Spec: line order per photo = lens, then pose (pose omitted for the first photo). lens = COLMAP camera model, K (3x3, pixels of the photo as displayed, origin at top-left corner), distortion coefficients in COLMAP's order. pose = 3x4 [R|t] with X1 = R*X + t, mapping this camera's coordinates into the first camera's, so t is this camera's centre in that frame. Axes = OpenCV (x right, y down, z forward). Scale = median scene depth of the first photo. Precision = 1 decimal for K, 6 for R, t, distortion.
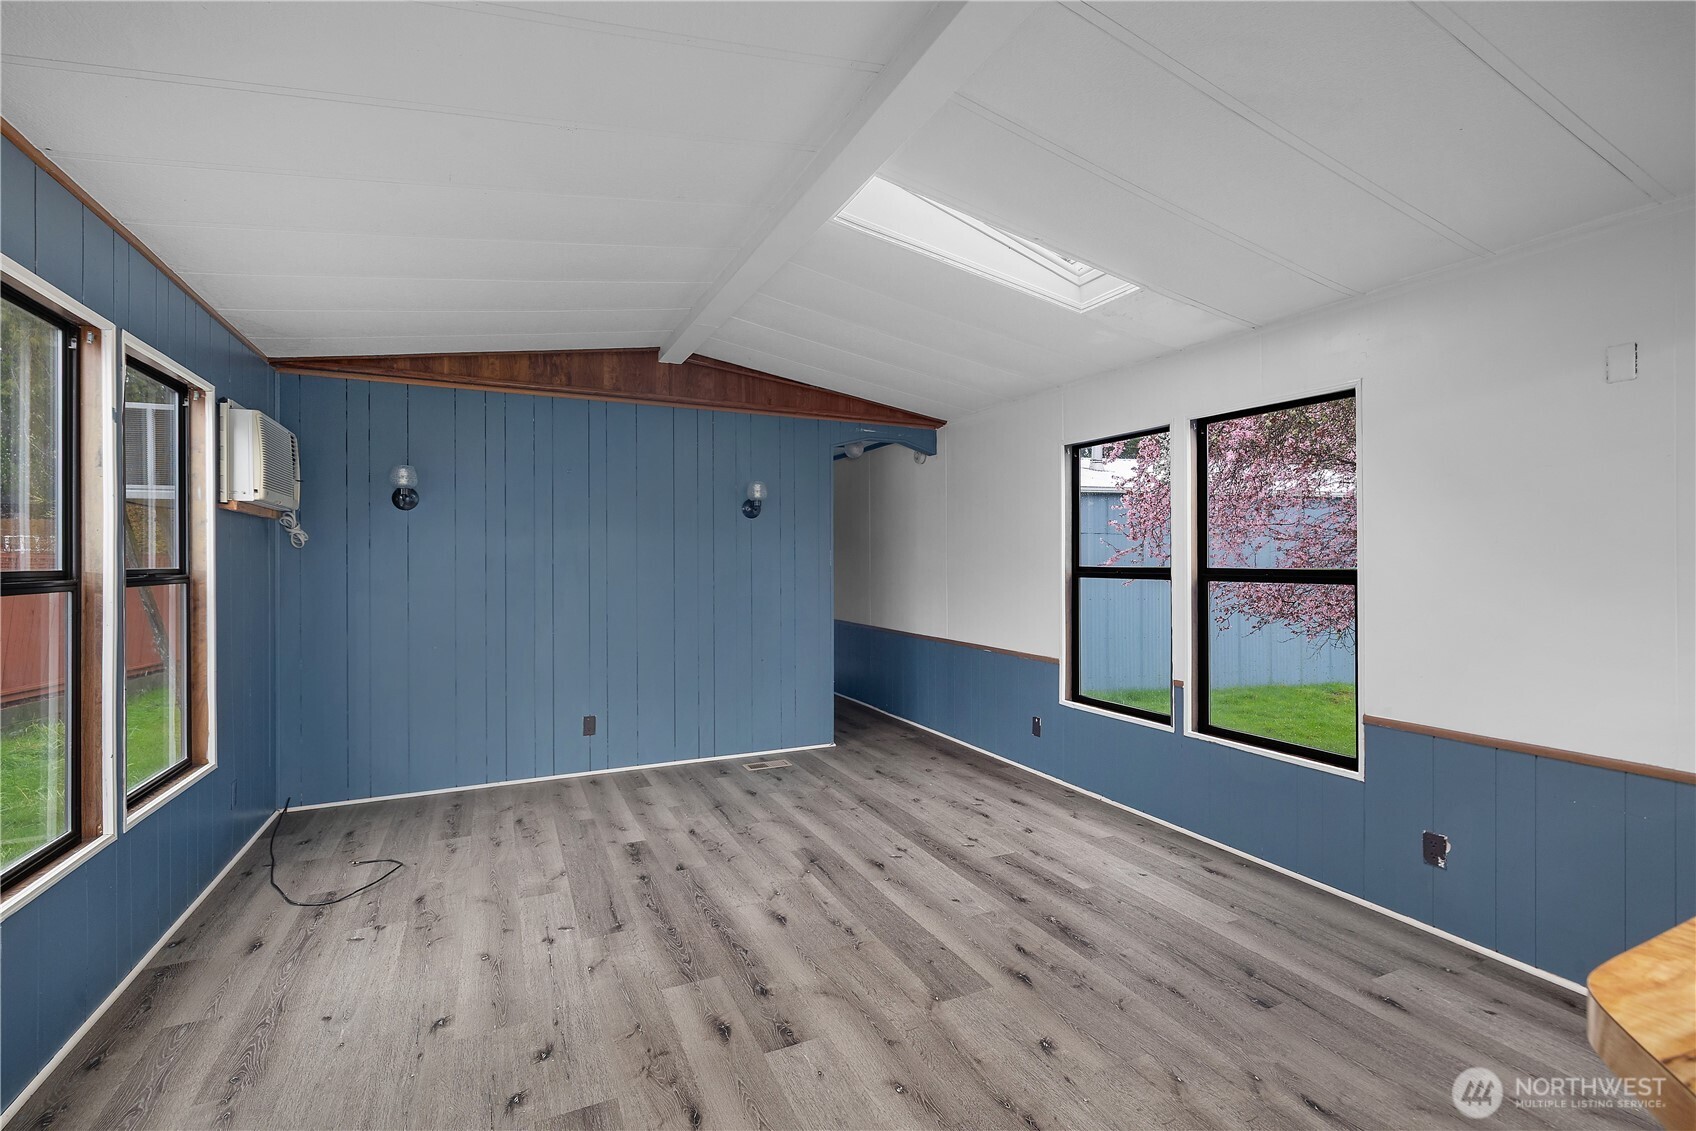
lens RADIAL K [[730.8, 0, 832.0], [0, 730.8, 561.3], [0, 0, 1]] dist [0.001164, -0.000010]
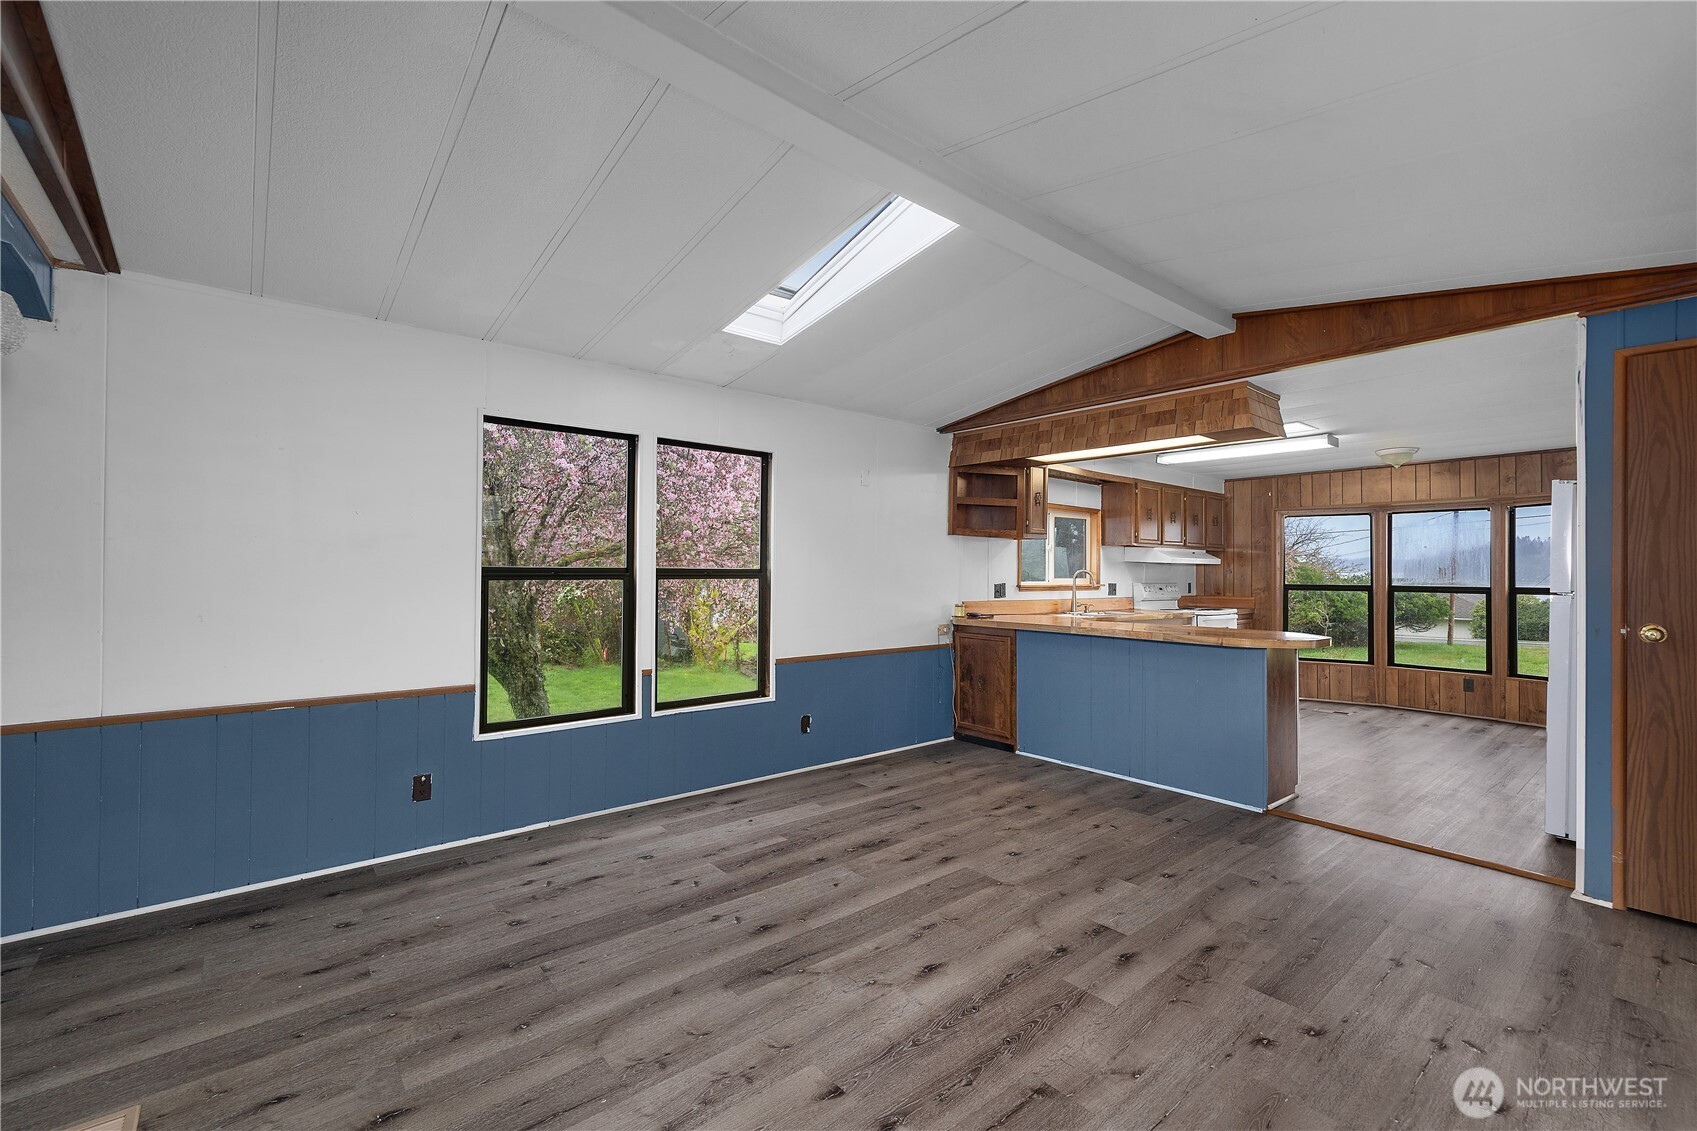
lens RADIAL K [[731.2, 0, 840.3], [0, 731.2, 562.7], [0, 0, 1]] dist [0.001164, -0.000010]
pose [[-0.264363, 0.002278, 0.964421, -0.773907], [-0.008971, 0.999948, -0.004821, 0.005299], [-0.964382, -0.009926, -0.264329, 1.165129]]
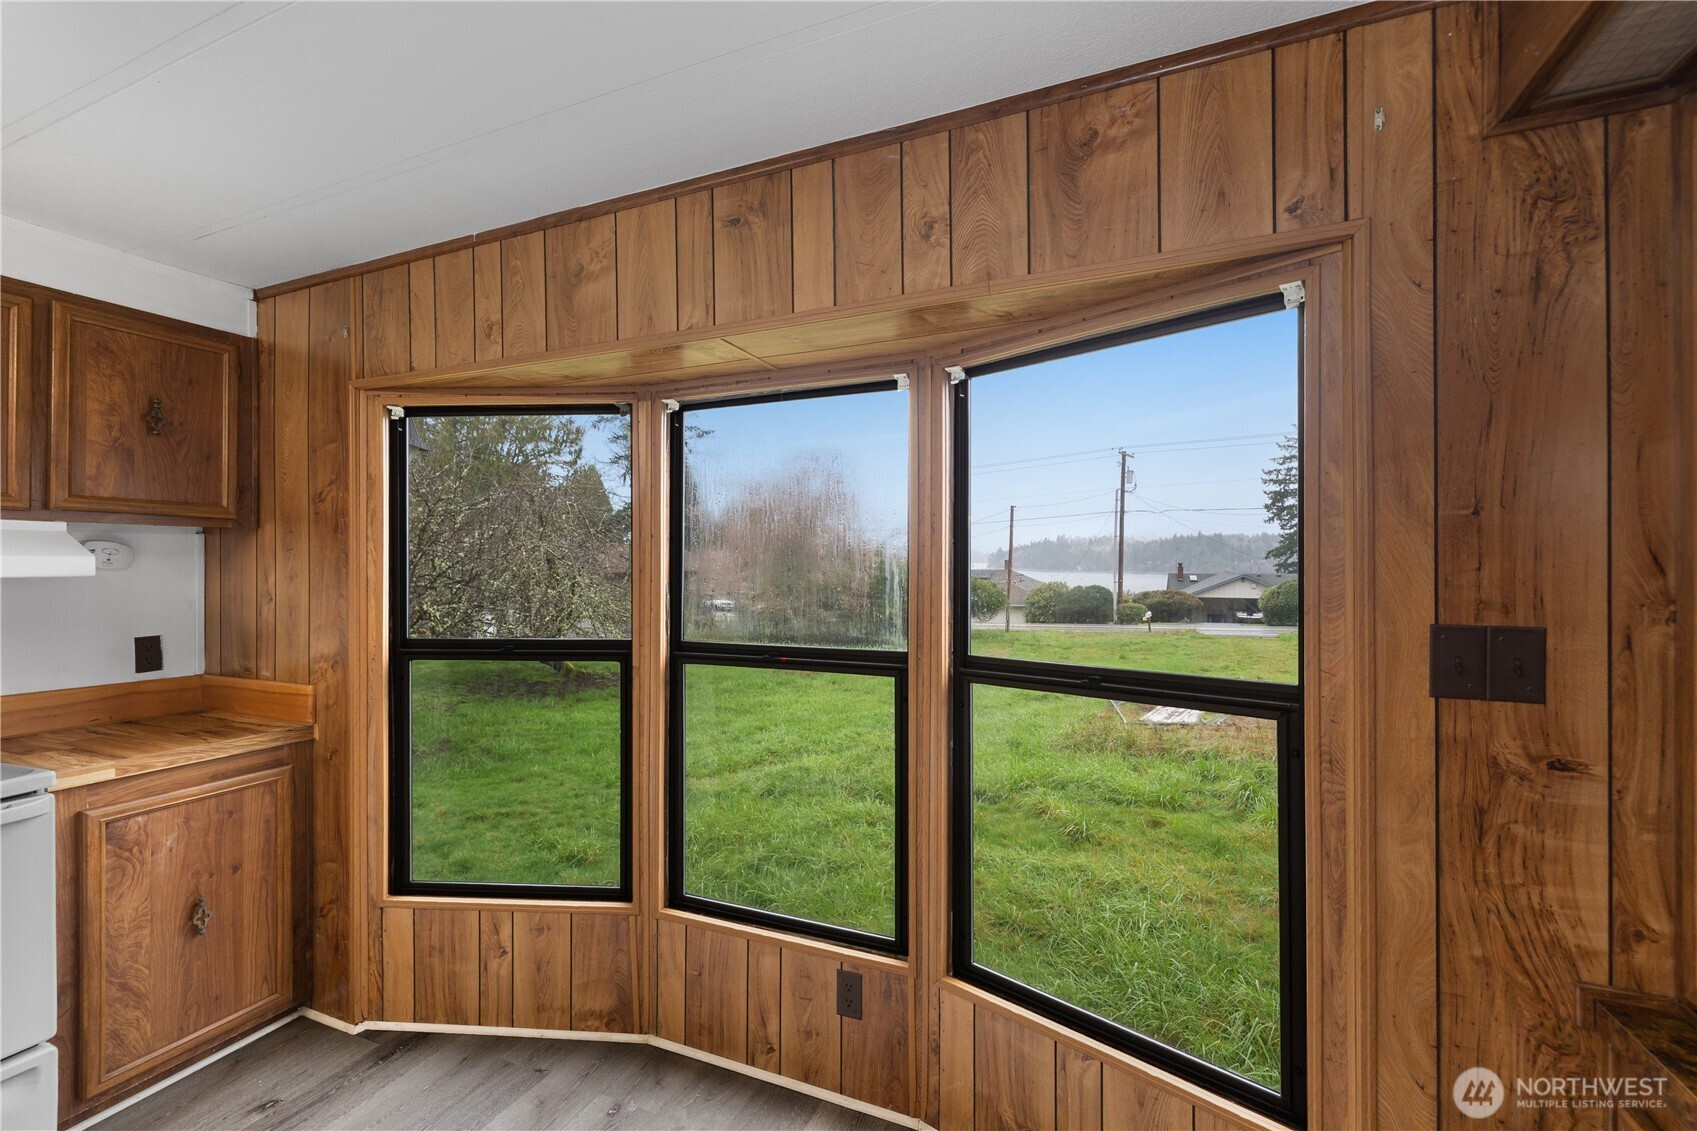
lens RADIAL K [[731.2, 0, 852.0], [0, 731.2, 564.6], [0, 0, 1]] dist [0.001164, -0.000010]
pose [[-0.672792, -0.004698, 0.739816, 0.326984], [-0.003096, 0.999989, 0.003534, -0.027500], [-0.739825, 0.000087, -0.672799, -0.725036]]
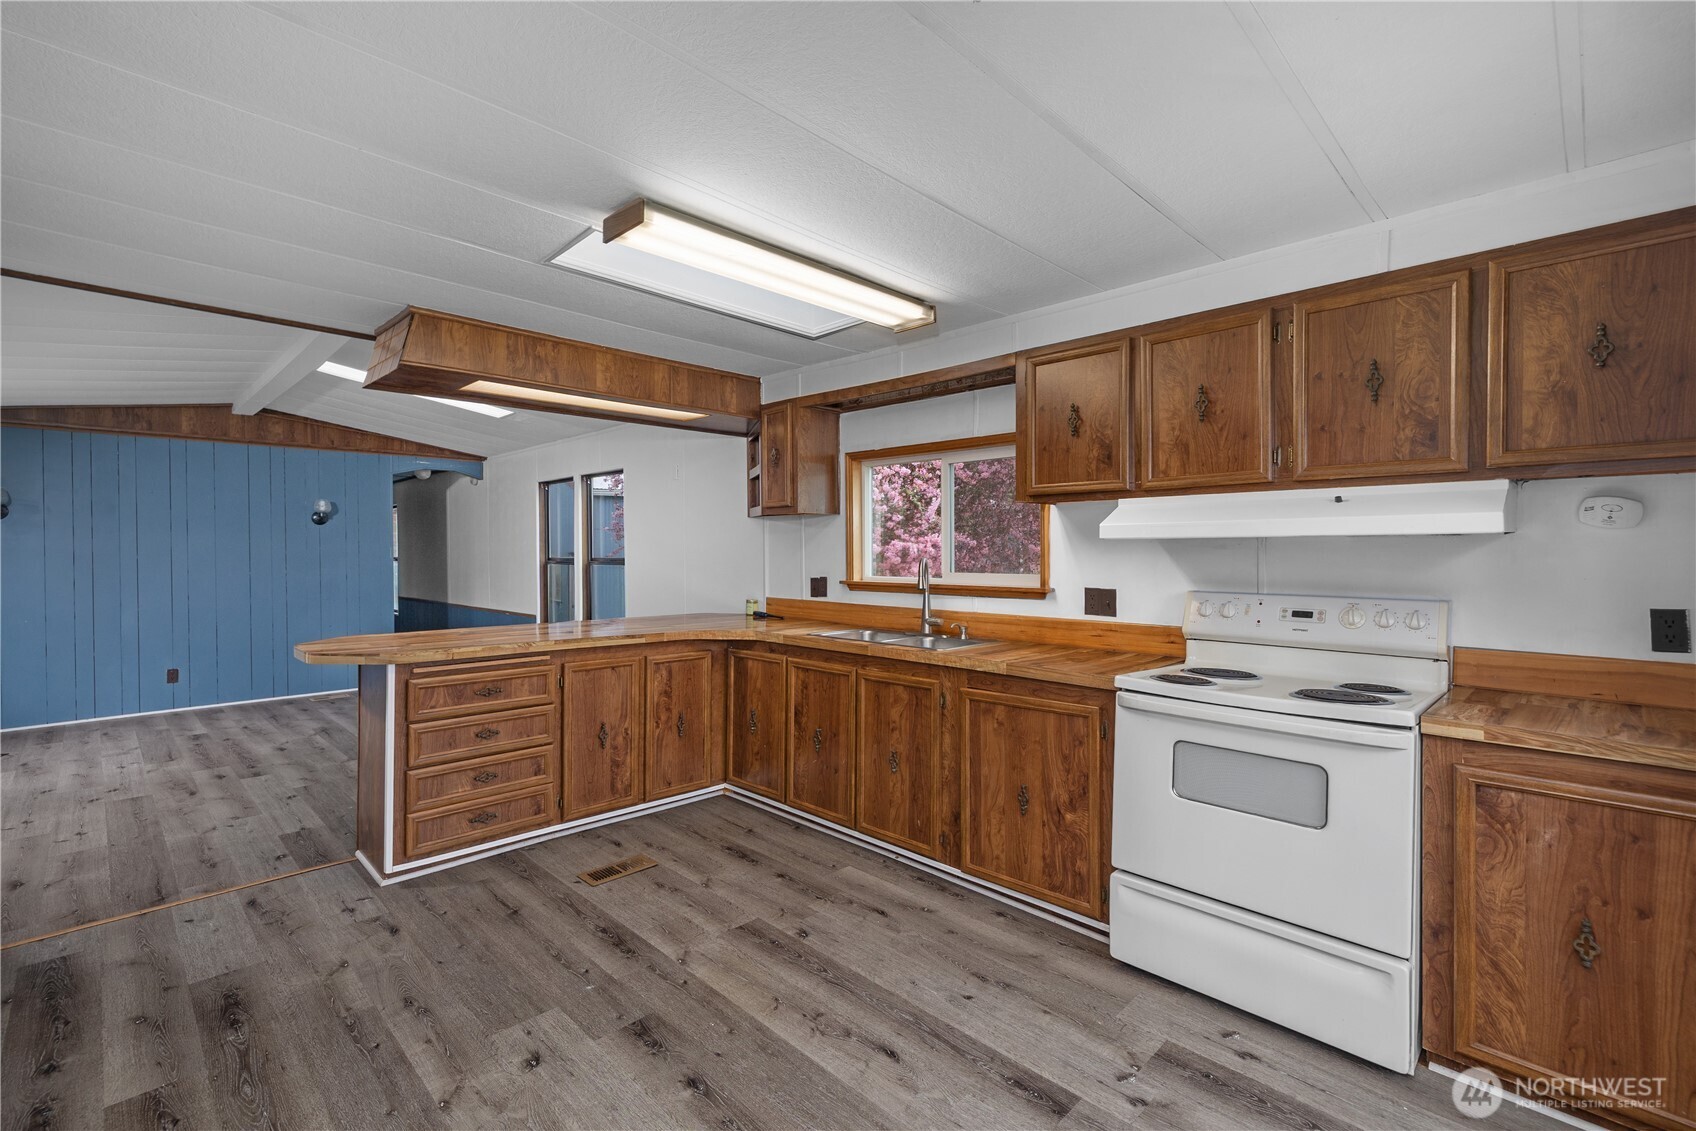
lens RADIAL K [[730.8, 0, 826.7], [0, 730.8, 555.5], [0, 0, 1]] dist [0.001164, -0.000010]
pose [[0.936782, -0.006639, 0.349851, 0.498432], [0.005819, 0.999977, 0.003395, 0.001662], [-0.349865, -0.001145, 0.936799, -1.051423]]
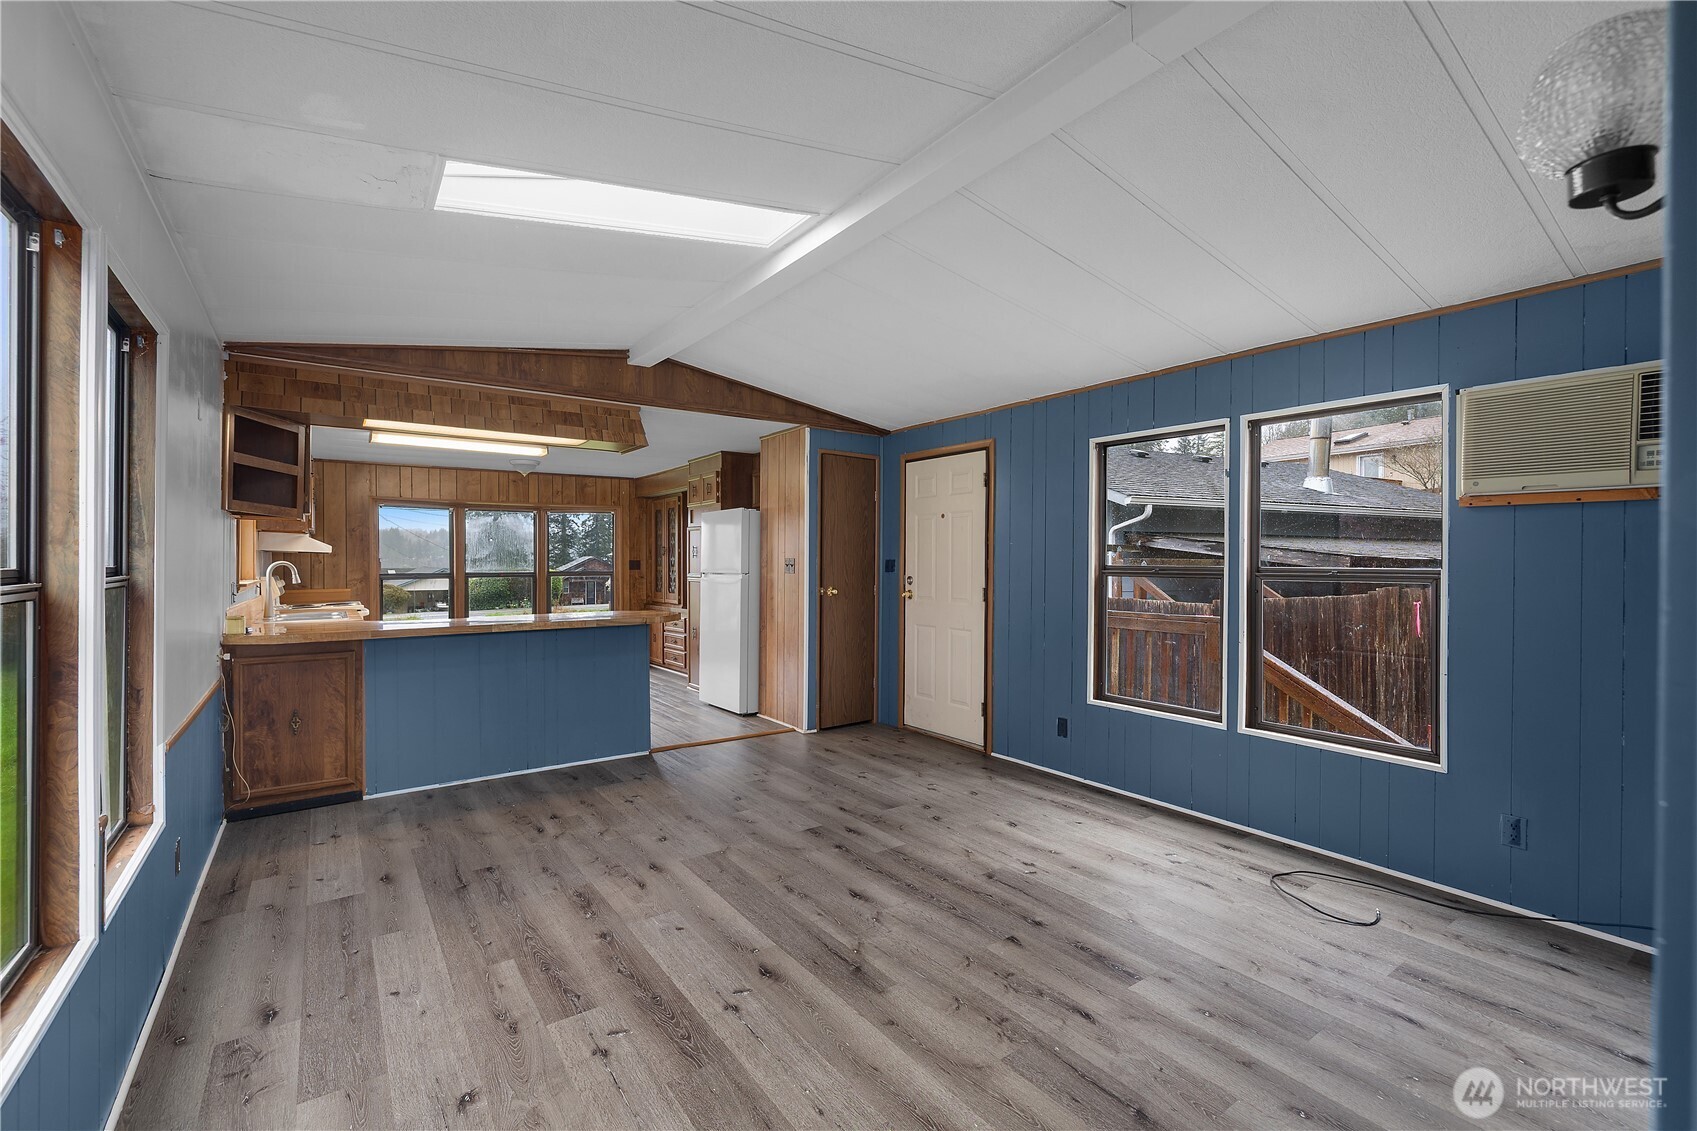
lens RADIAL K [[731.2, 0, 860.3], [0, 731.2, 567.7], [0, 0, 1]] dist [0.001164, -0.000010]
pose [[-0.976992, -0.002990, -0.213257, 0.132362], [-0.004930, 0.999951, 0.008565, 0.002903], [0.213221, 0.009420, -0.976959, 1.769068]]
